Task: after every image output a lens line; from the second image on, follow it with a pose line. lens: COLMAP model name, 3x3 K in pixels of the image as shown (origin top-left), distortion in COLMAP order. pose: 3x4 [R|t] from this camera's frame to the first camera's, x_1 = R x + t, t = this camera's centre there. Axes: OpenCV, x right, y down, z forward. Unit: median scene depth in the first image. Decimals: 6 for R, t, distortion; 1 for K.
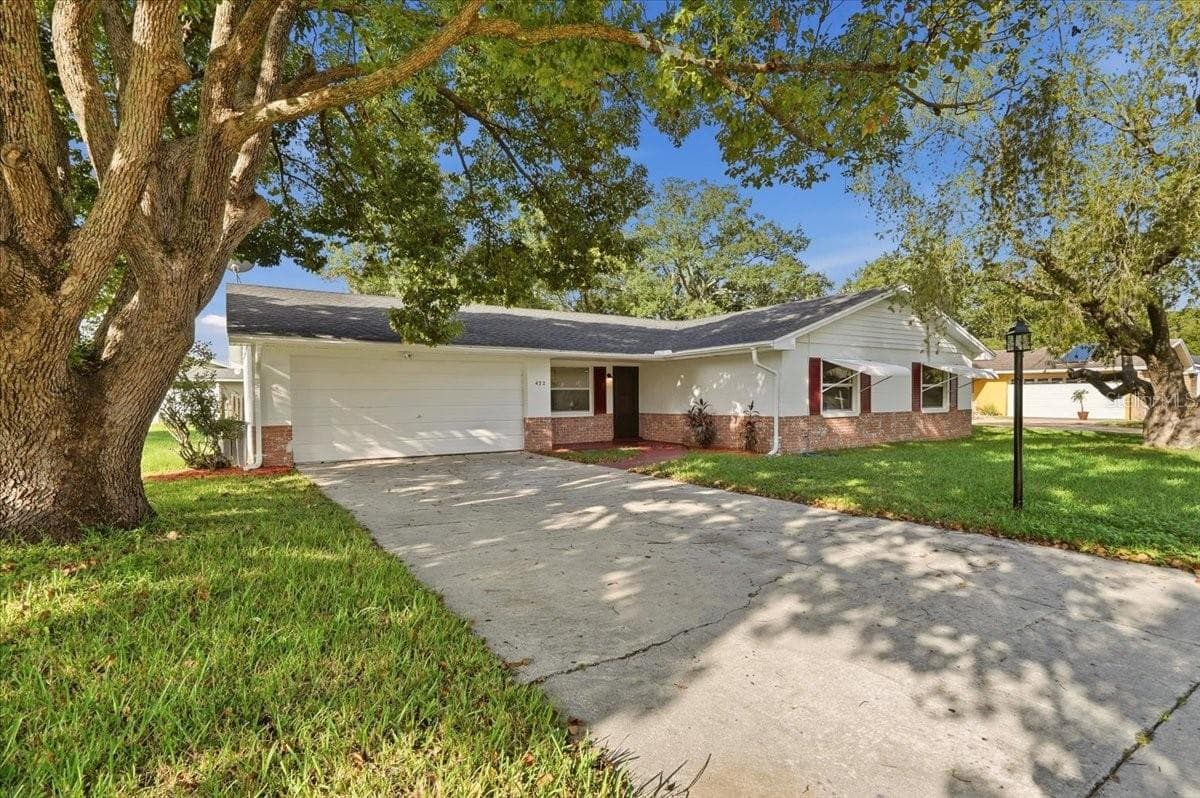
lens RADIAL K [[523.9, 0, 600.0], [0, 523.9, 399.0], [0, 0, 1]] dist [-0.001867, -0.000128]
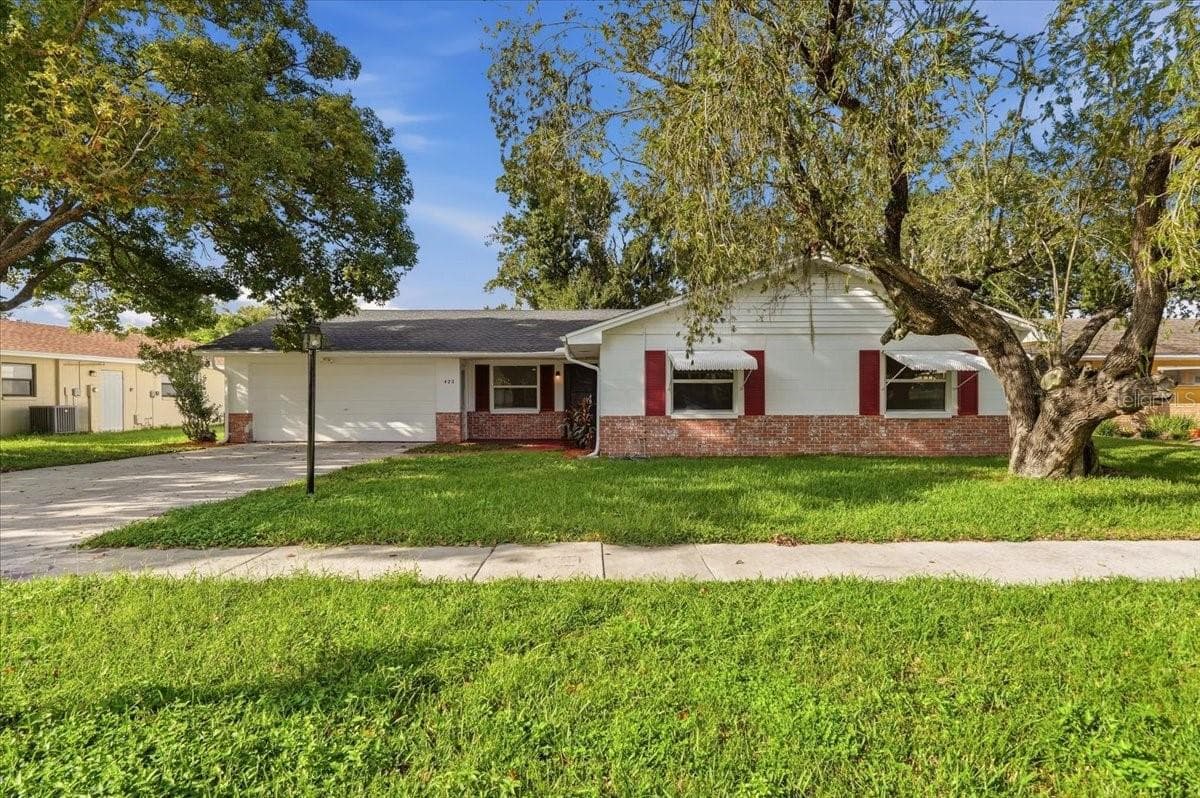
lens RADIAL K [[523.9, 0, 600.0], [0, 523.9, 399.0], [0, 0, 1]] dist [-0.001867, -0.000128]
pose [[0.878412, 0.009164, -0.477816, 0.627705], [-0.006547, 0.999953, 0.007142, -0.002444], [0.477859, -0.003145, 0.878431, 0.151380]]
